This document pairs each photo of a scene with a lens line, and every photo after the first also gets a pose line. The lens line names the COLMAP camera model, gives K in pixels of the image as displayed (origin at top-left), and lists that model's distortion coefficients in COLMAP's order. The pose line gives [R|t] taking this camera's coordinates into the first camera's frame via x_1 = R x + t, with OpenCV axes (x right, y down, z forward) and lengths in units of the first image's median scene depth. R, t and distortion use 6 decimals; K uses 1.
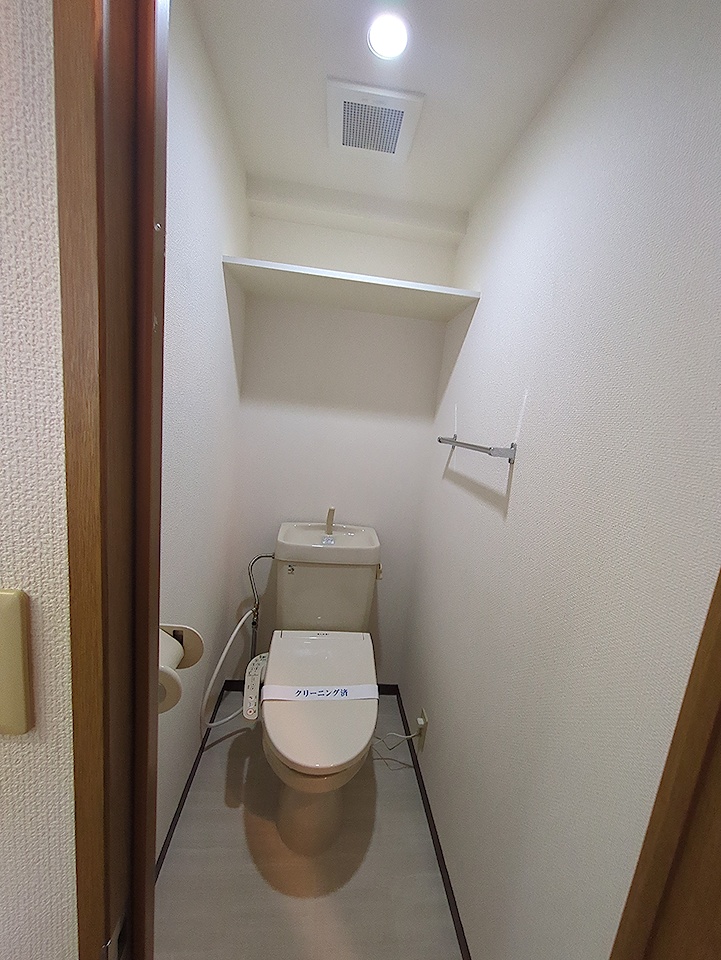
lens RADIAL K [[379.7, 0, 360.4], [0, 379.7, 479.6], [0, 0, 1]] dist [0.000482, 0.000416]
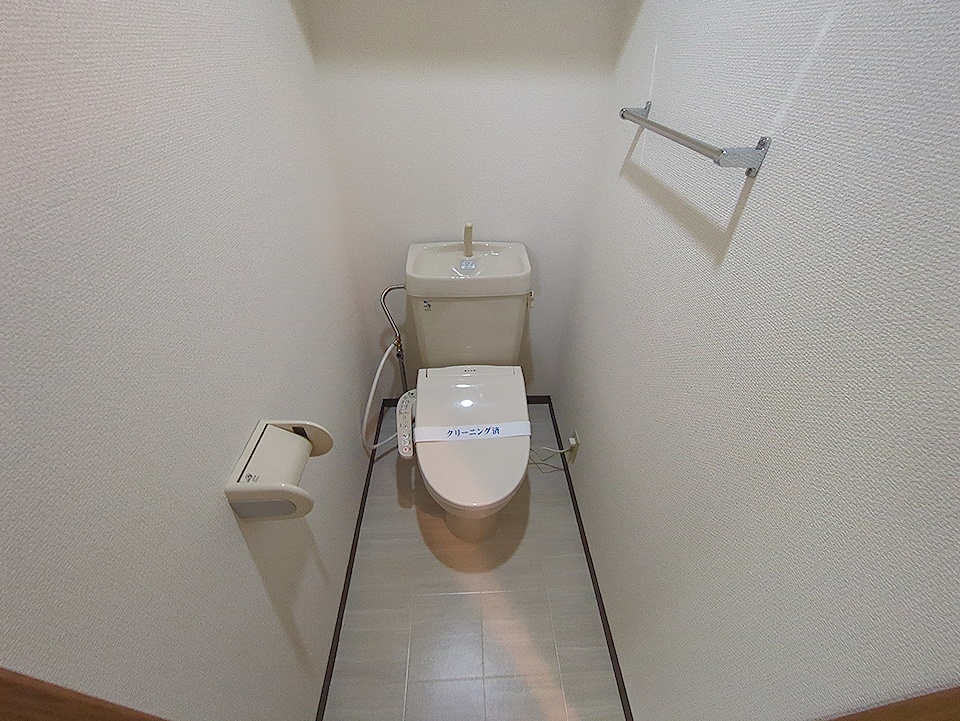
lens RADIAL K [[379.7, 0, 483.5], [0, 379.7, 360.7], [0, 0, 1]] dist [0.000482, 0.000416]
pose [[0.995735, -0.034820, -0.085437, 0.013681], [0.073480, 0.859299, 0.506167, -0.085417], [0.055791, -0.510286, 0.858193, 0.212831]]
